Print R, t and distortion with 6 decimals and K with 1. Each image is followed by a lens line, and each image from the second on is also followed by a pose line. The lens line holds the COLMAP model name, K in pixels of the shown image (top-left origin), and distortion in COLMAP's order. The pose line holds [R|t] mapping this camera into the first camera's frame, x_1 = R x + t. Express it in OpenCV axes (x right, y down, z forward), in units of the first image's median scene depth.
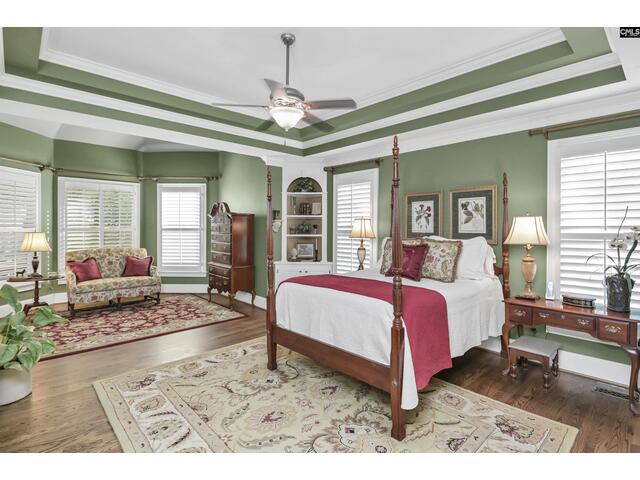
lens RADIAL K [[335.4, 0, 326.8], [0, 335.4, 227.5], [0, 0, 1]] dist [-0.001348, -0.001601]
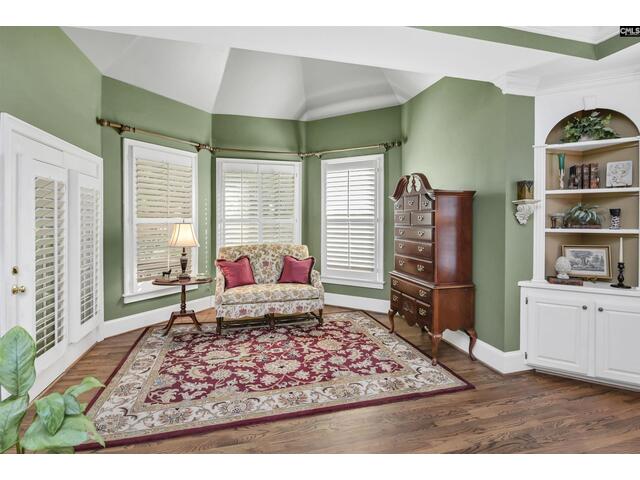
lens RADIAL K [[335.4, 0, 326.8], [0, 335.4, 227.5], [0, 0, 1]] dist [-0.001348, -0.001601]
pose [[0.890549, 0.007338, -0.454829, -0.179139], [0.000049, 0.999868, 0.016226, 0.010882], [0.454888, -0.014472, 0.890431, 0.396328]]
